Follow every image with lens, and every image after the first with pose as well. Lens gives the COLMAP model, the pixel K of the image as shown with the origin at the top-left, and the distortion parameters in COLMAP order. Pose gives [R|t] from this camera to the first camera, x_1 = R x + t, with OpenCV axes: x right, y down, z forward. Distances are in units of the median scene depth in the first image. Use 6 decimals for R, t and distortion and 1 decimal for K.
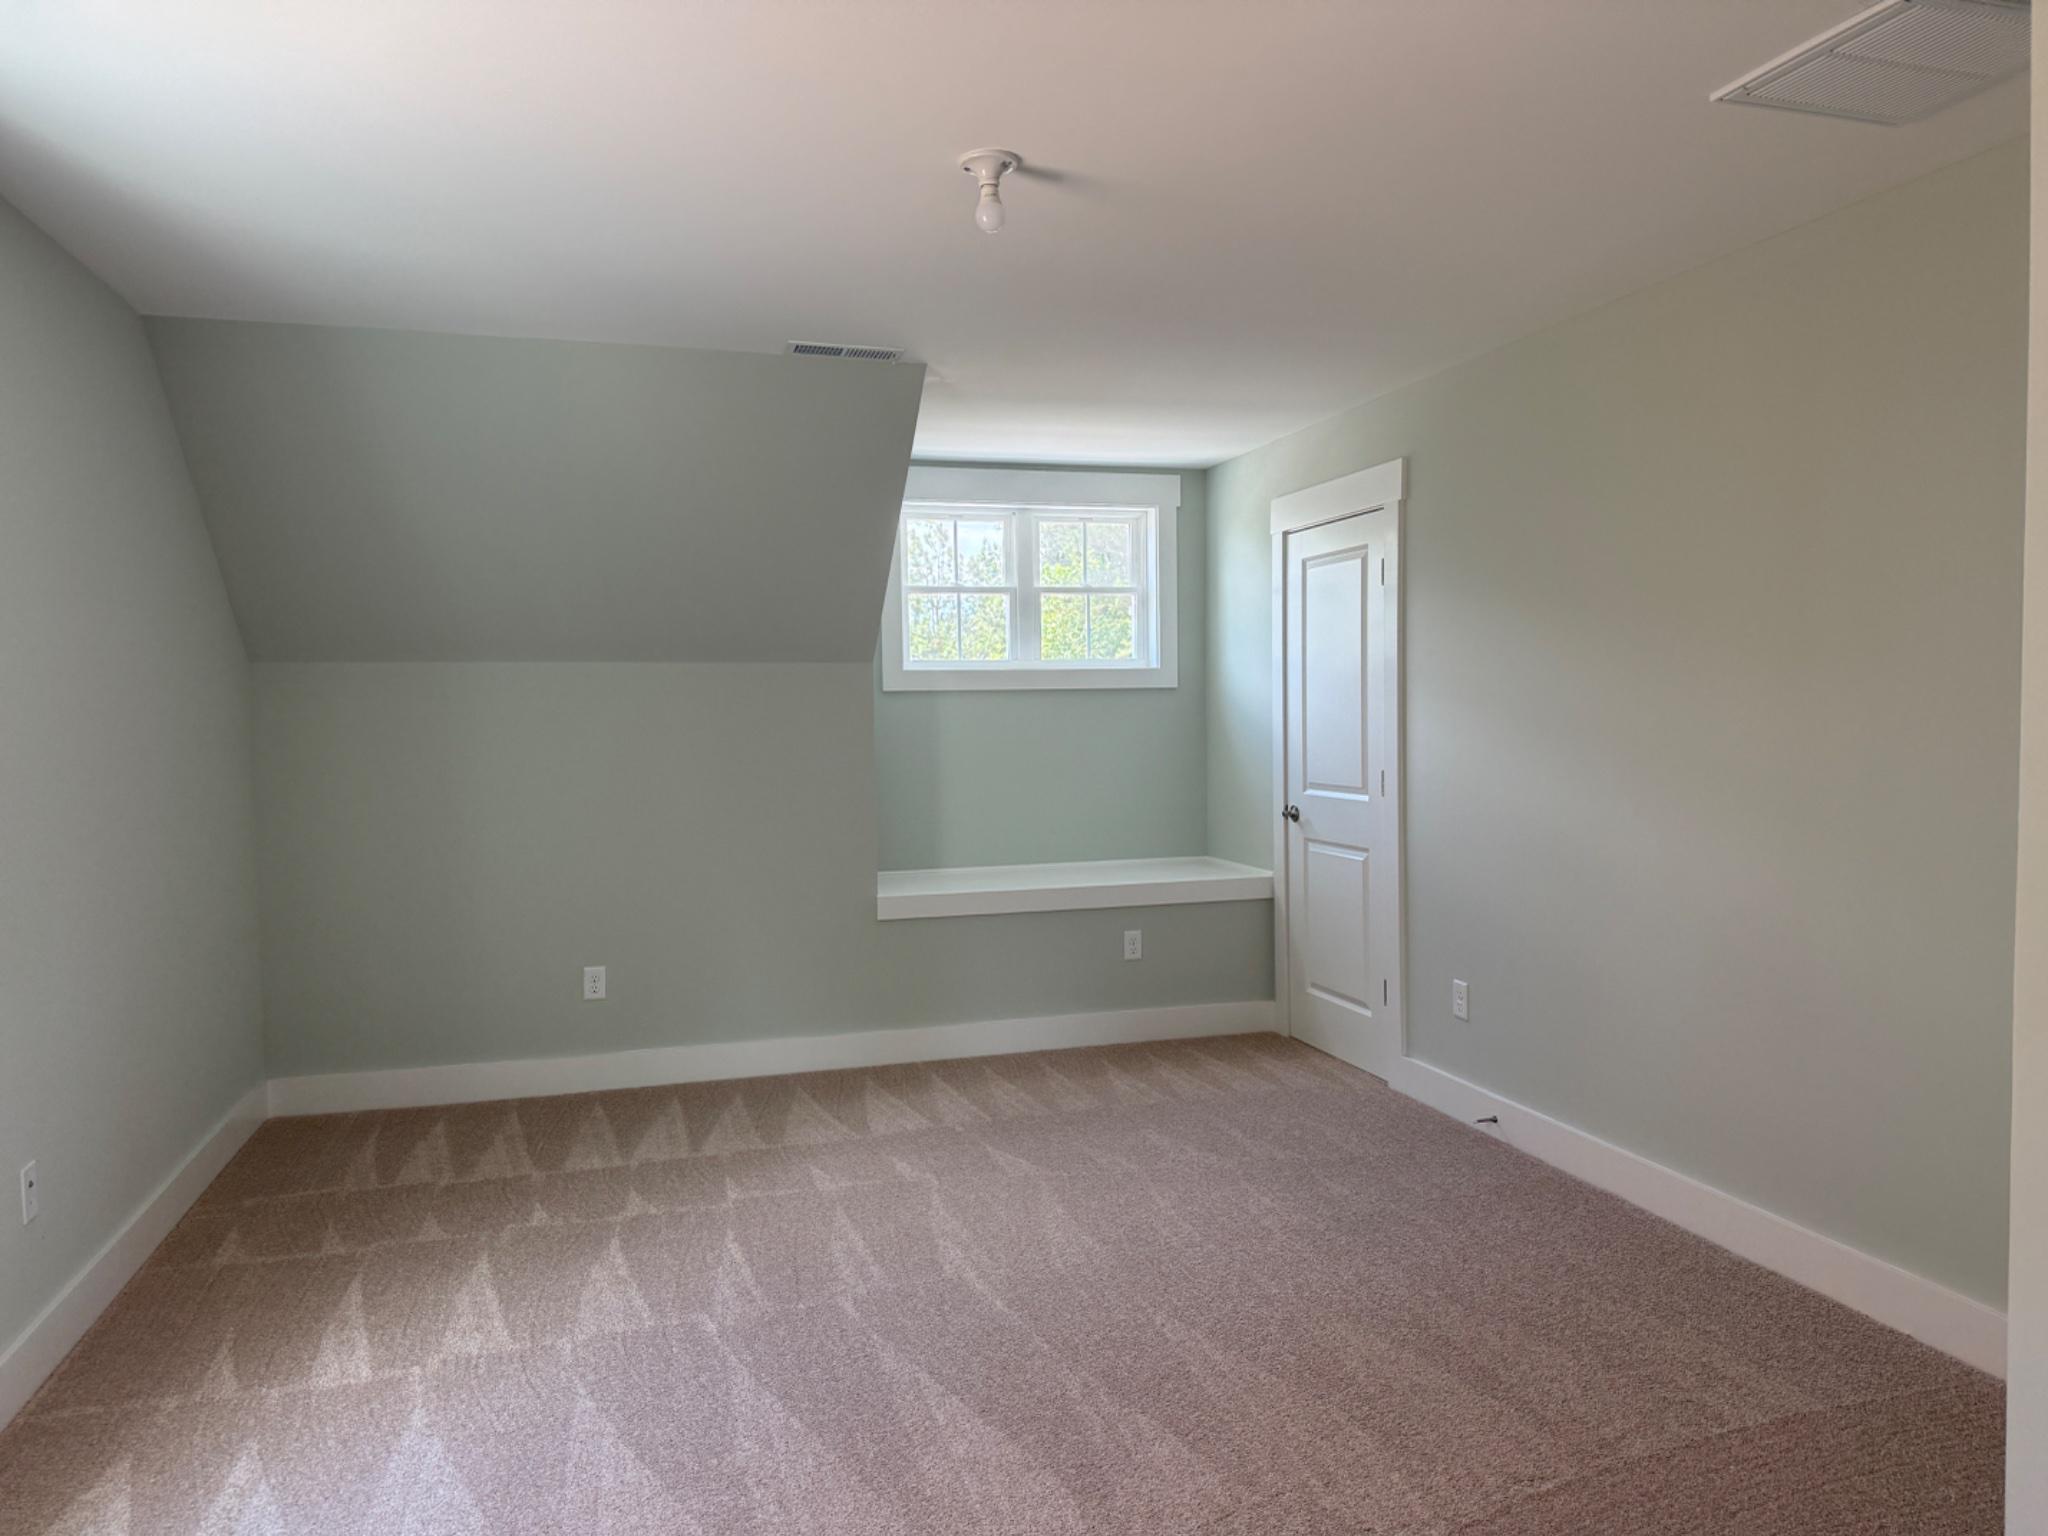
lens RADIAL K [[1403.0, 0, 1031.6], [0, 1403.0, 772.7], [0, 0, 1]] dist [0.059877, -0.095869]
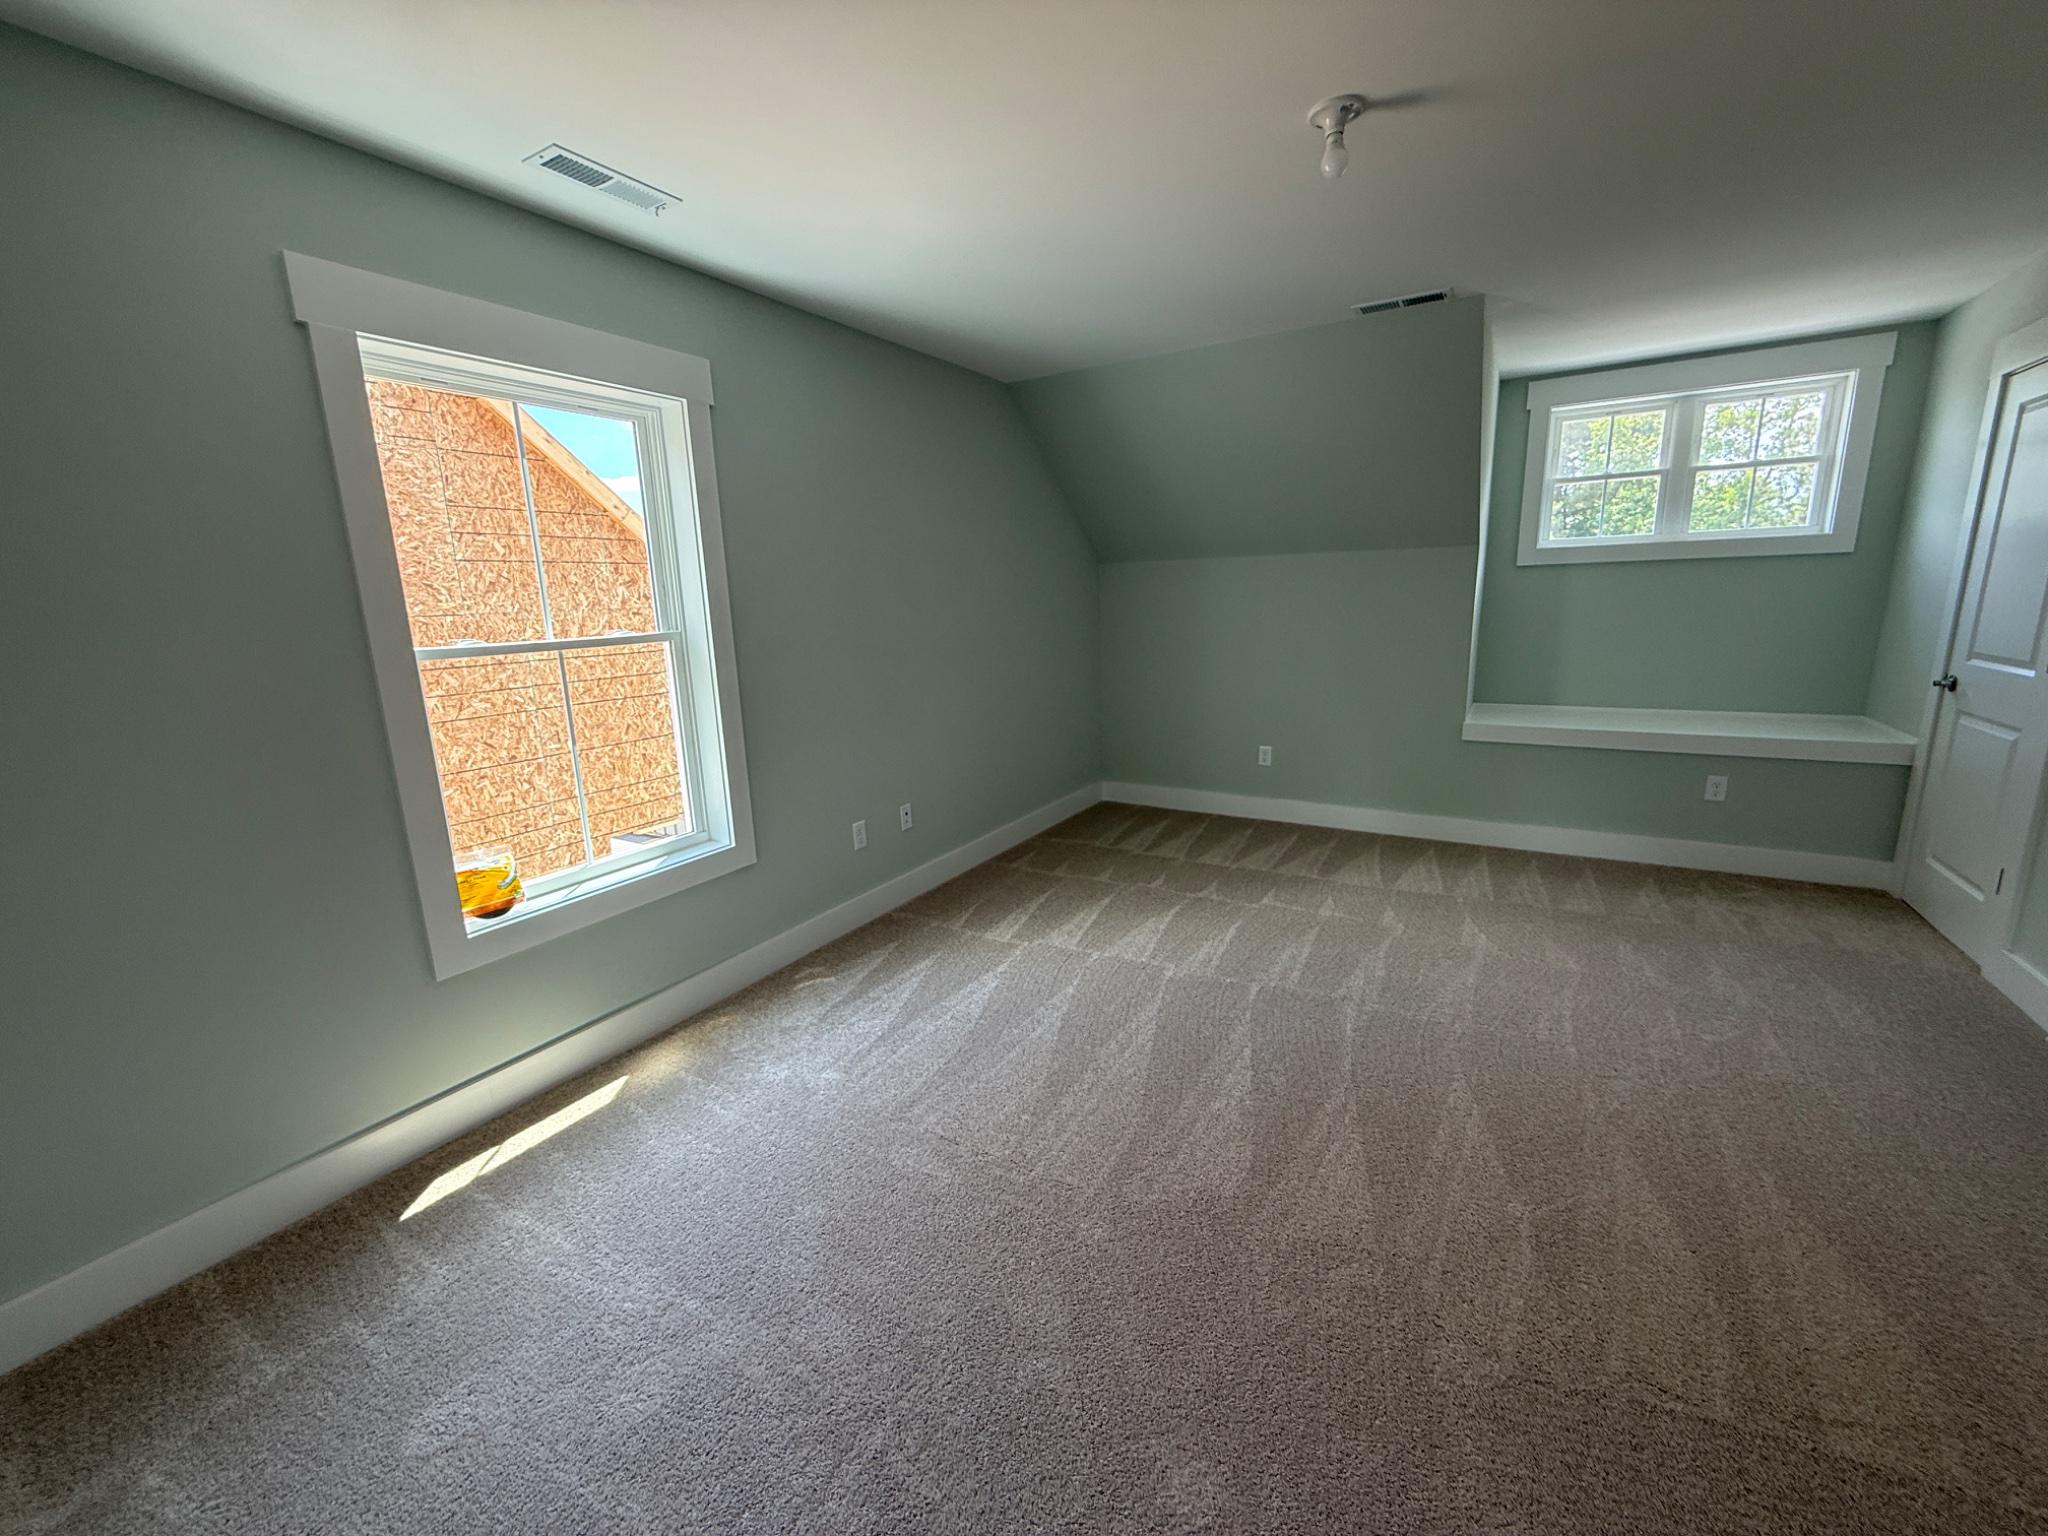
lens RADIAL K [[811.5, 0, 1024.0], [0, 811.5, 768.0], [0, 0, 1]] dist [-0.000632, -0.000290]
pose [[0.669456, 0.148992, -0.727757, 0.204885], [-0.009569, 0.981328, 0.192103, -0.017571], [0.742790, -0.121640, 0.658382, 0.175455]]
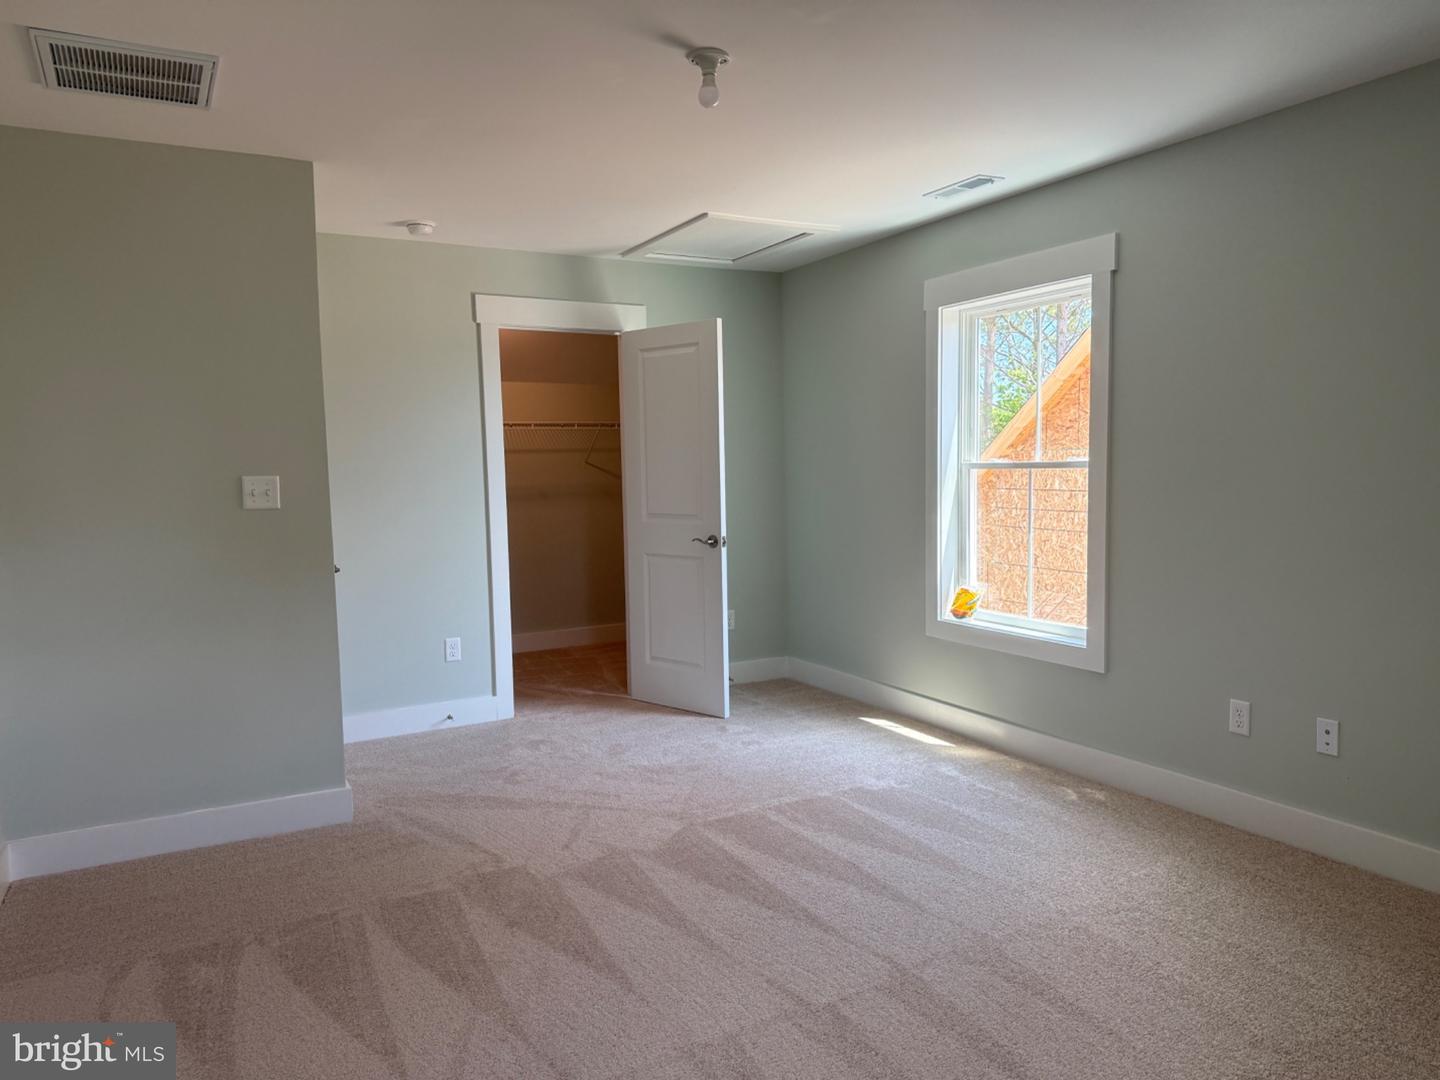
lens RADIAL K [[1019.3, 0, 729.2], [0, 1019.3, 547.0], [0, 0, 1]] dist [0.002122, 0.000007]
pose [[-0.977896, 0.047386, -0.203654, 0.096962], [0.021518, 0.991618, 0.127403, -0.043013], [0.207984, 0.120205, -0.970718, 1.157210]]
